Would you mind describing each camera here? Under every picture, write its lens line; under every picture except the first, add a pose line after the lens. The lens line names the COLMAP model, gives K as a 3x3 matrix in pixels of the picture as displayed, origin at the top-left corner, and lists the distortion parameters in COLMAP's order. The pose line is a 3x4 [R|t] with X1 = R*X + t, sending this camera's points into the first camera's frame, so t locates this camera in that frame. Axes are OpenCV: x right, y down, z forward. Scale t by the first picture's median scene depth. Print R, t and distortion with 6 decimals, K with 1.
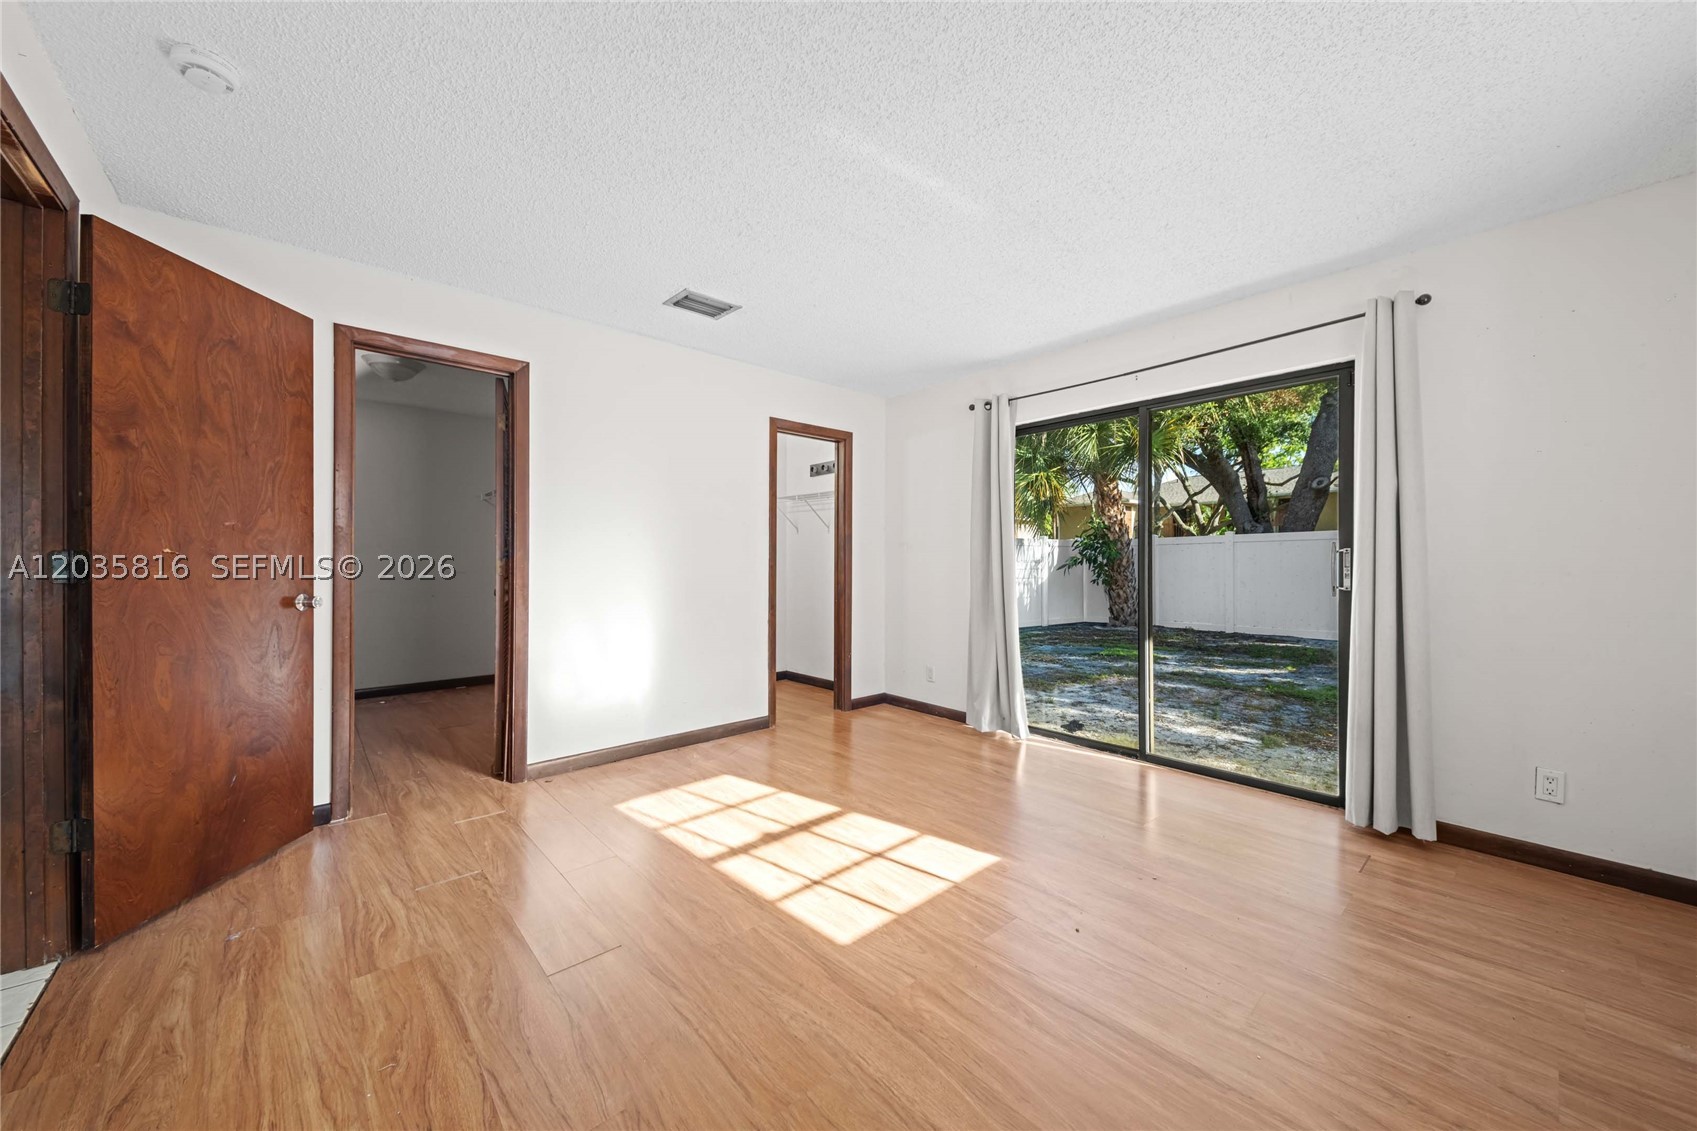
lens RADIAL K [[623.5, 0, 851.1], [0, 623.5, 556.1], [0, 0, 1]] dist [0.035874, -0.017690]
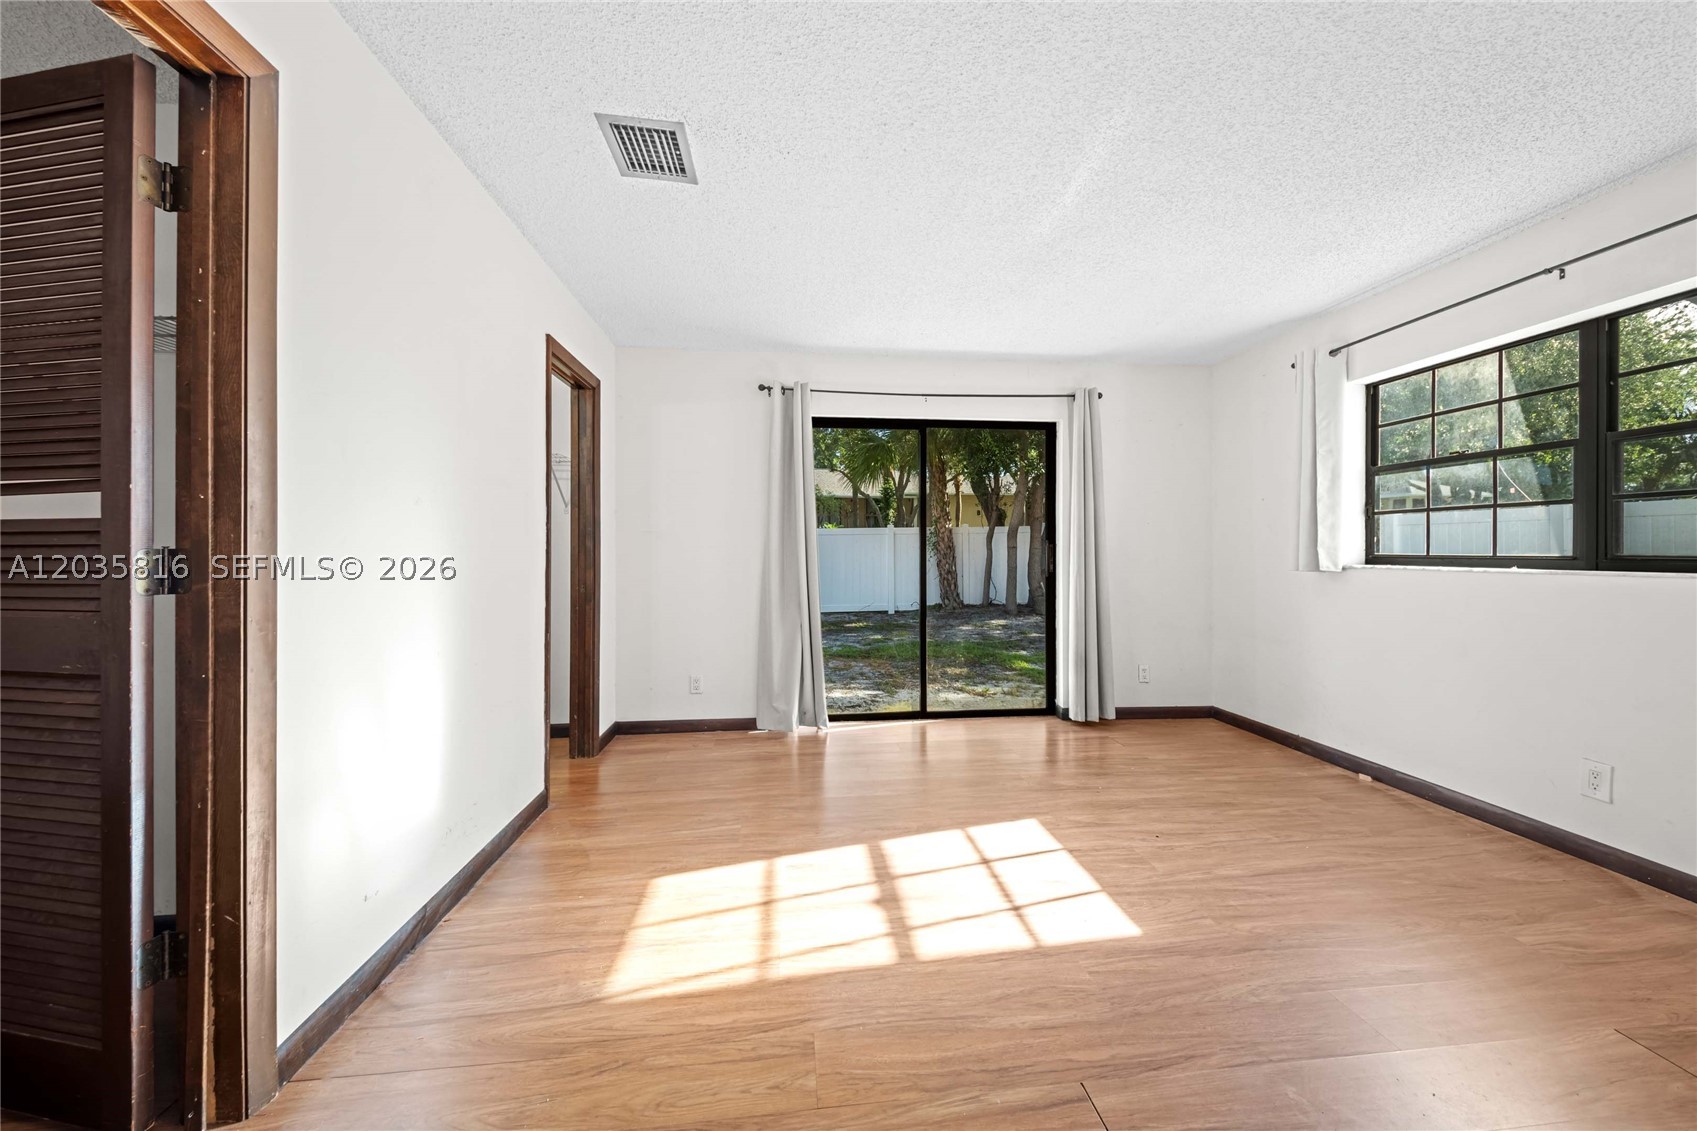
lens RADIAL K [[623.5, 0, 851.1], [0, 623.5, 556.1], [0, 0, 1]] dist [0.035874, -0.017690]
pose [[0.572630, -0.006931, 0.819785, -0.766832], [-0.004408, 0.999924, 0.011533, -0.000351], [-0.819802, -0.010218, 0.572556, 0.555712]]
